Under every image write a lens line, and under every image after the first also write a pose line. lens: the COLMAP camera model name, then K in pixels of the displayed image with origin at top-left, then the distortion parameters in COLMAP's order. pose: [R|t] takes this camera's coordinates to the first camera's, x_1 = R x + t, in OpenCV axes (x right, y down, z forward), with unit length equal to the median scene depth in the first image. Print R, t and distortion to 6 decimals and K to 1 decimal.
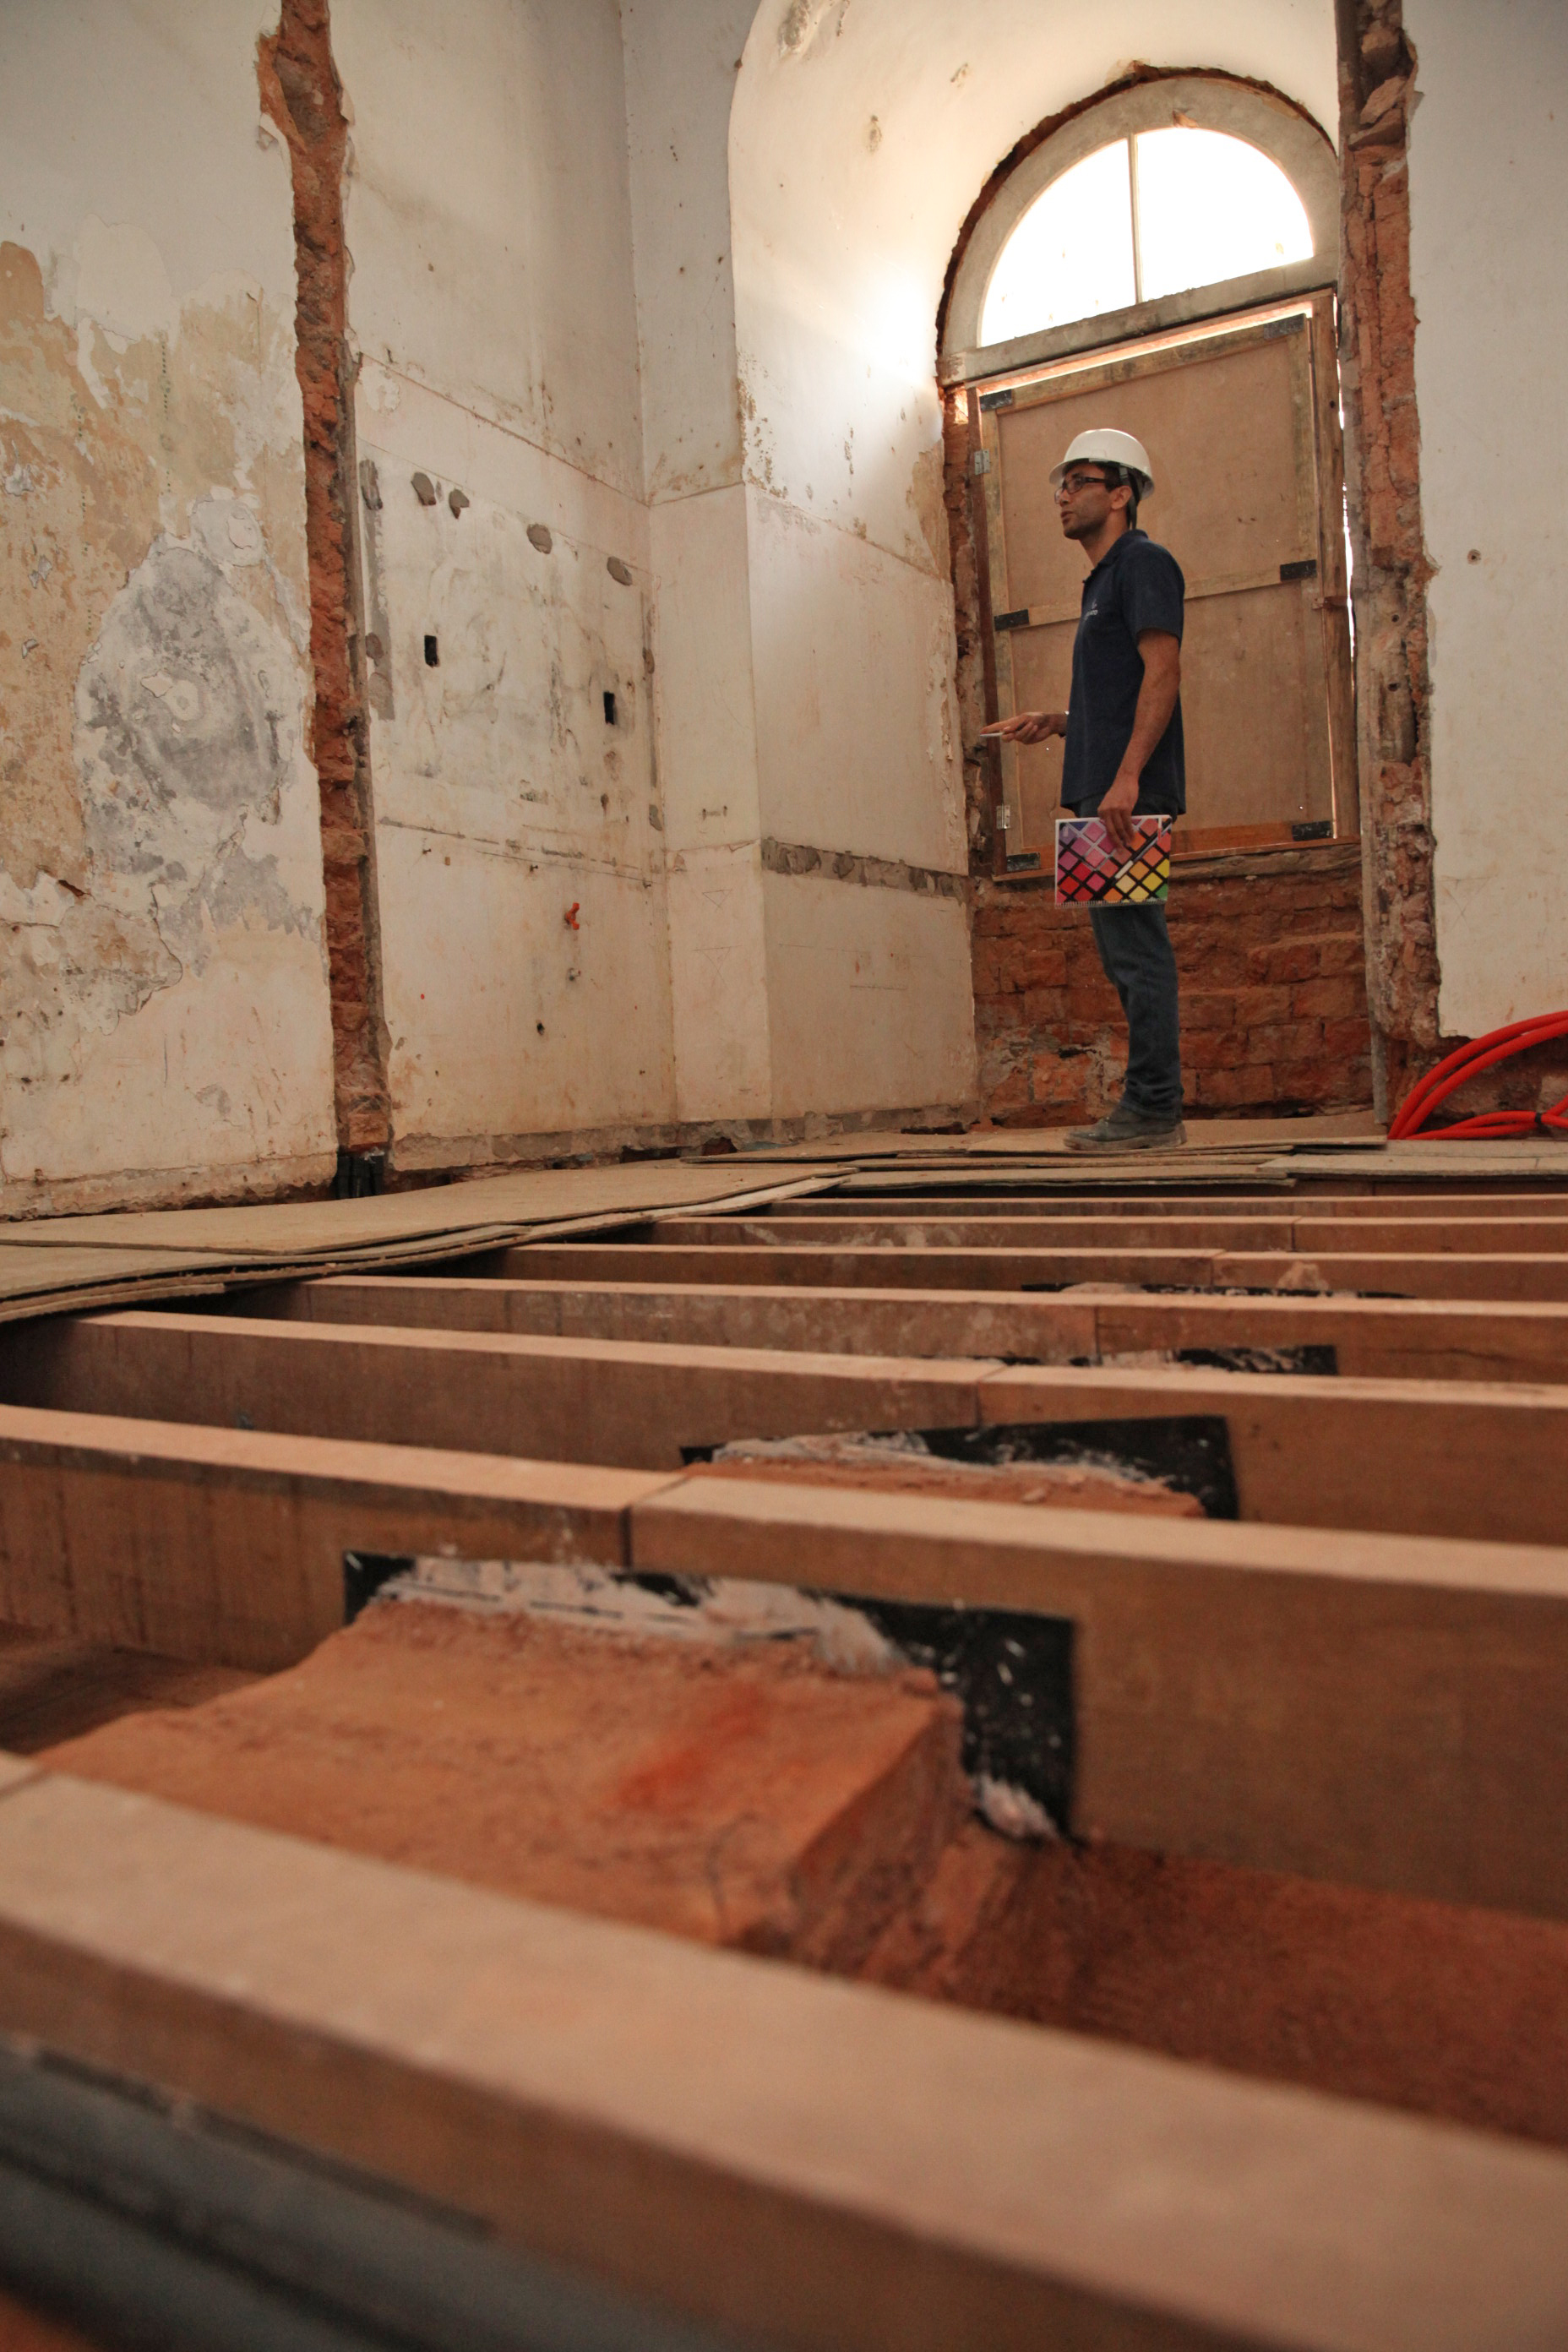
lens RADIAL K [[1577.9, 0, 784.0], [0, 1577.9, 1176.0], [0, 0, 1]] dist [-0.115154, 0.076653]
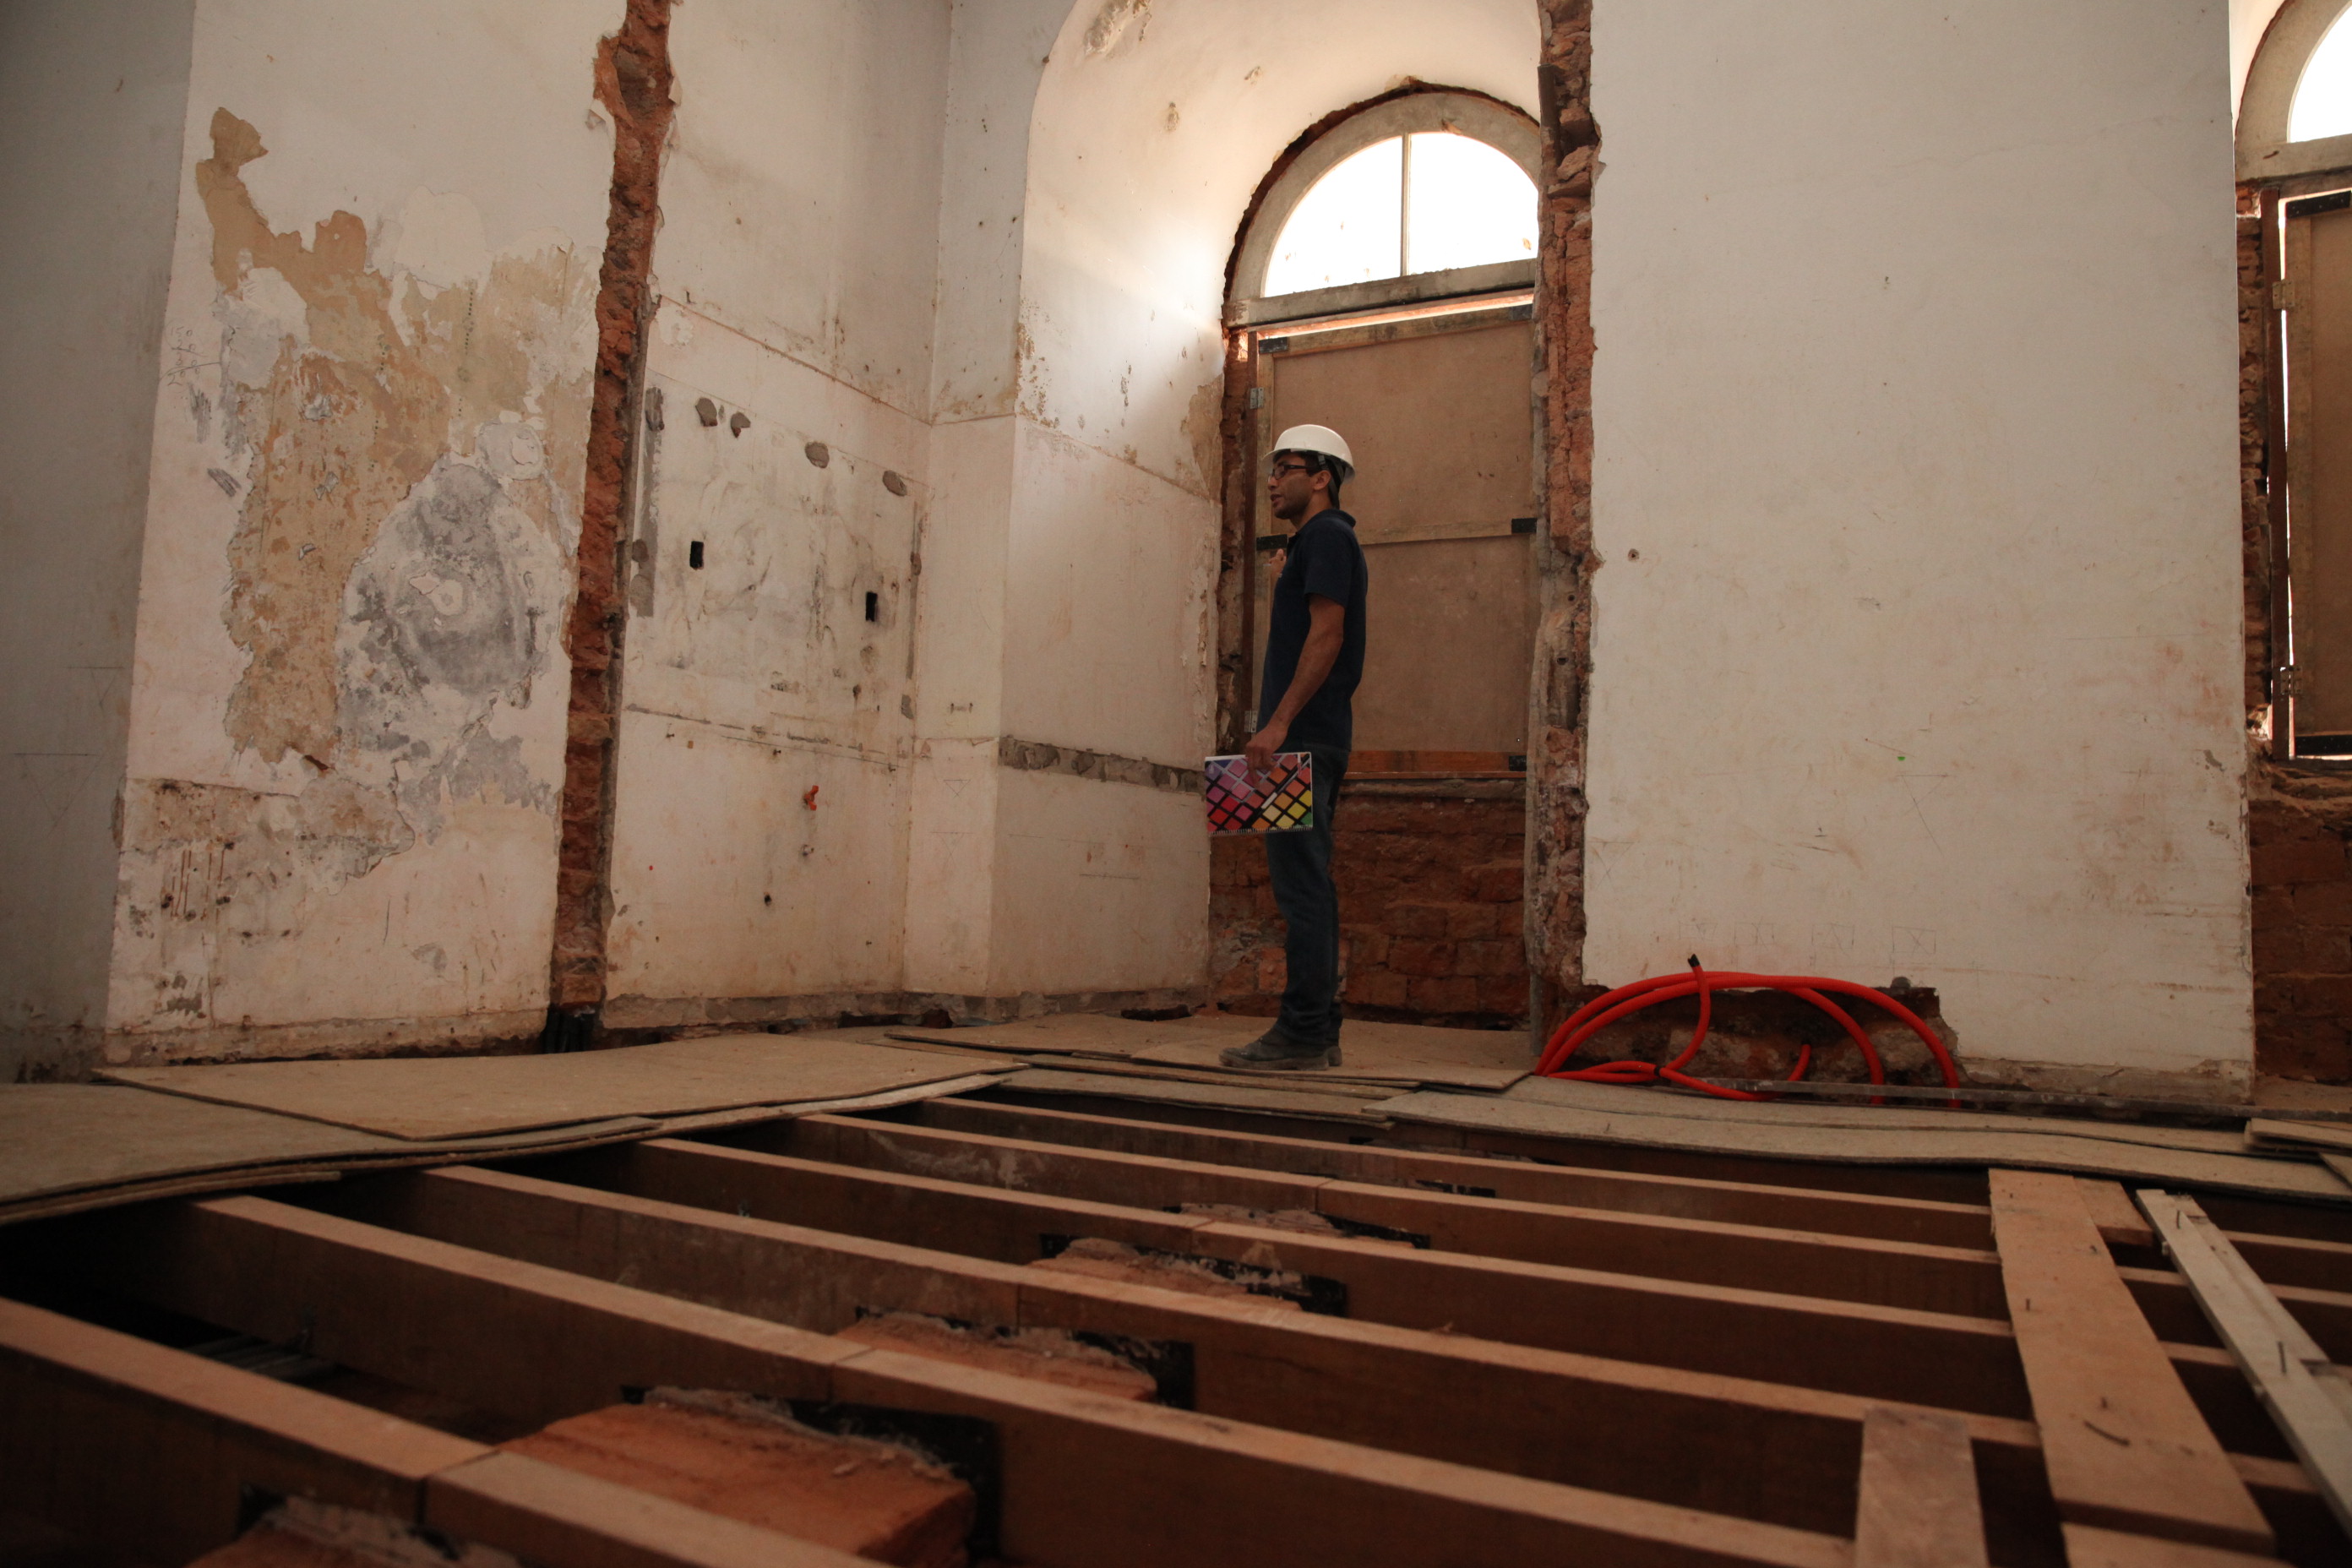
lens RADIAL K [[1577.9, 0, 1176.9], [0, 1577.9, 777.6], [0, 0, 1]] dist [-0.115154, 0.076653]
pose [[0.995979, 0.086563, 0.023097, 0.103460], [-0.082567, 0.986929, -0.138399, -0.057677], [-0.034776, 0.135935, 0.990107, -0.092103]]
